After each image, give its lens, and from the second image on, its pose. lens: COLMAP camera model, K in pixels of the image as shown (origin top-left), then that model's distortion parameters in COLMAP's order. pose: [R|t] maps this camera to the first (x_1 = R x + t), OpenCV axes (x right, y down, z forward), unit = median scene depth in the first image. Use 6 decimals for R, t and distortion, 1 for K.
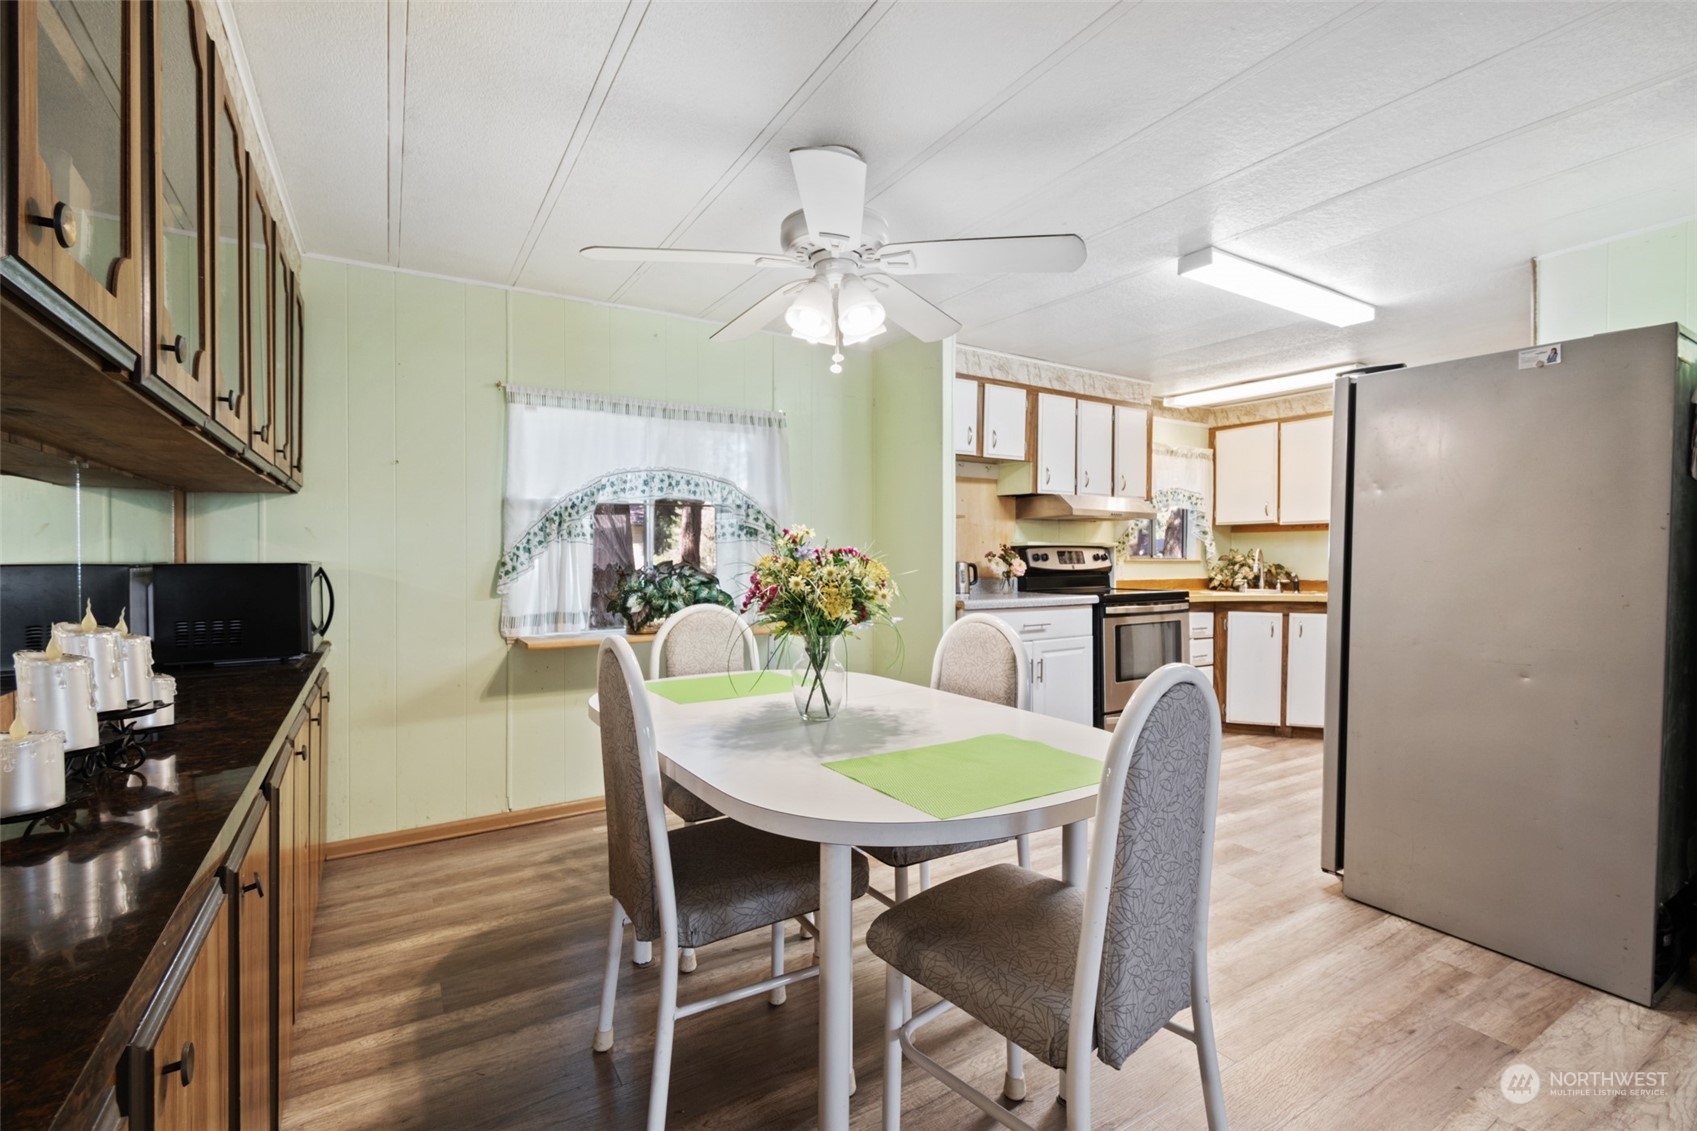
lens RADIAL K [[744.2, 0, 848.9], [0, 744.2, 565.3], [0, 0, 1]] dist [0.000673, -0.001888]
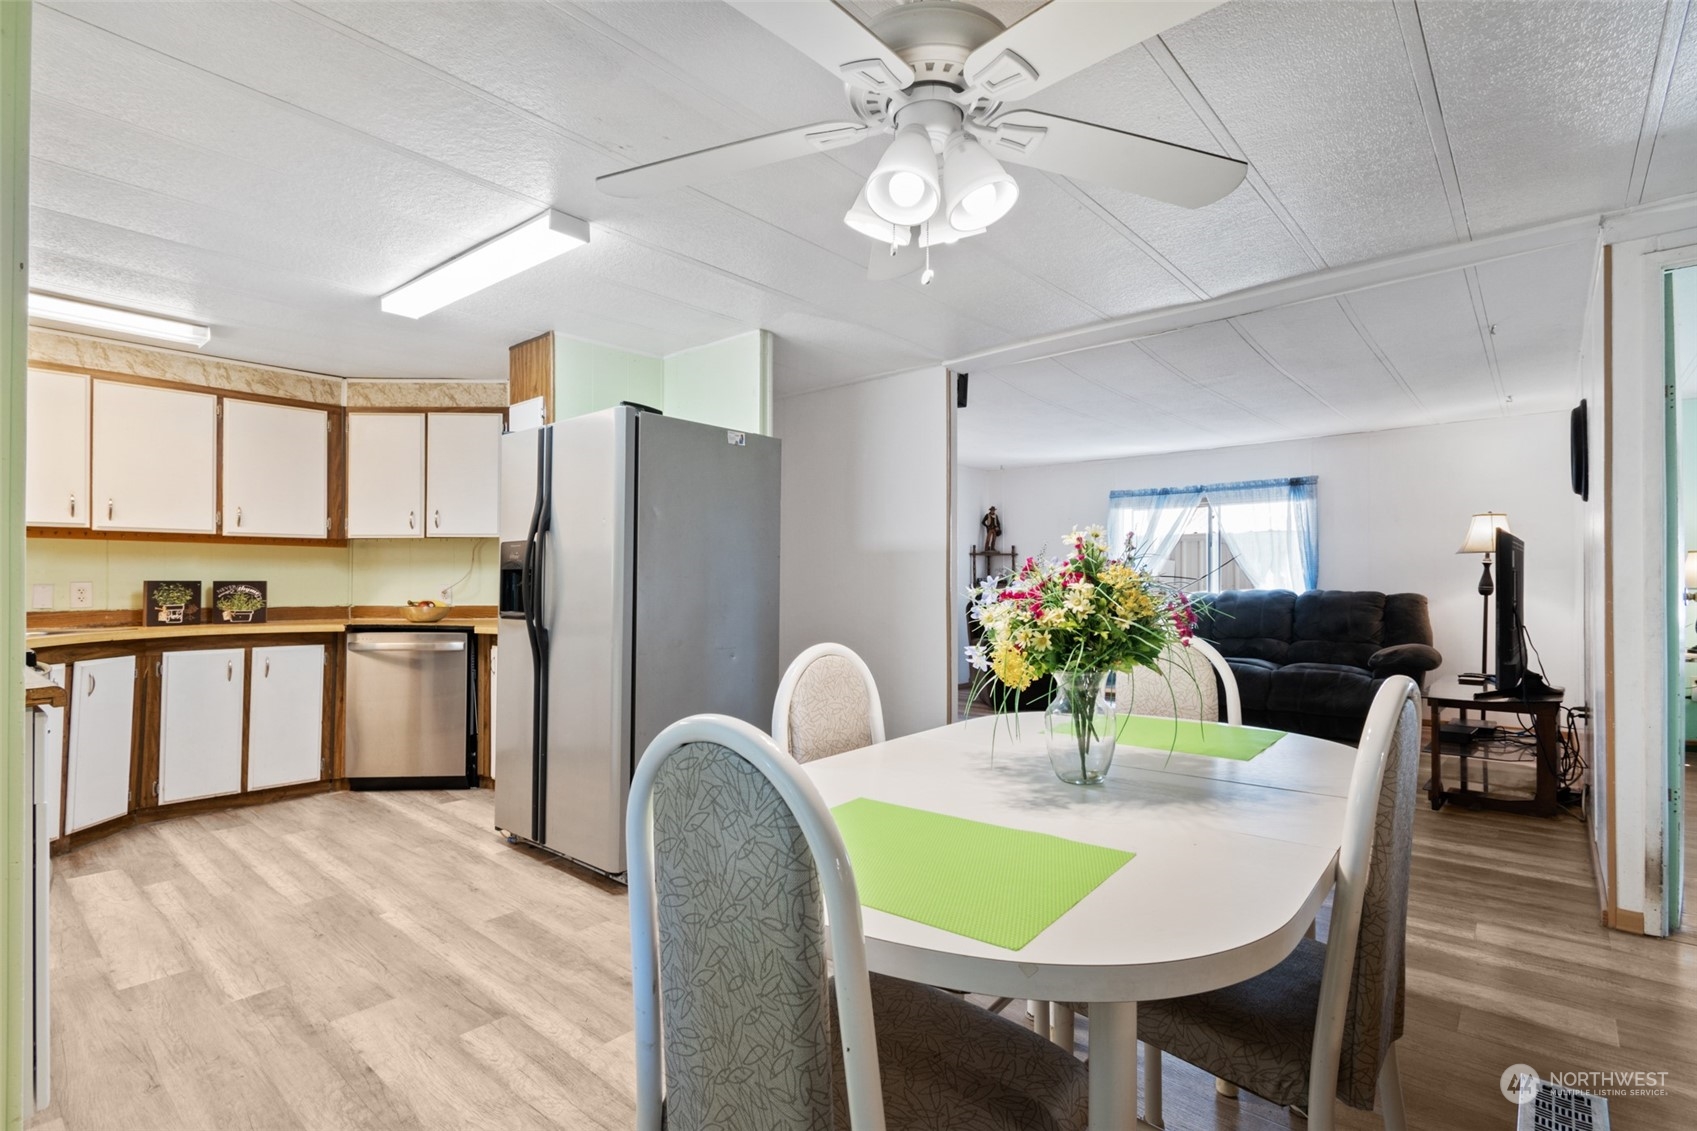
lens RADIAL K [[798.7, 0, 846.7], [0, 798.7, 570.3], [0, 0, 1]] dist [-0.001113, -0.000371]
pose [[-0.298812, 0.006959, 0.954287, -0.289201], [0.014223, 0.999895, -0.002838, -0.004935], [-0.954206, 0.012725, -0.298879, 0.563572]]
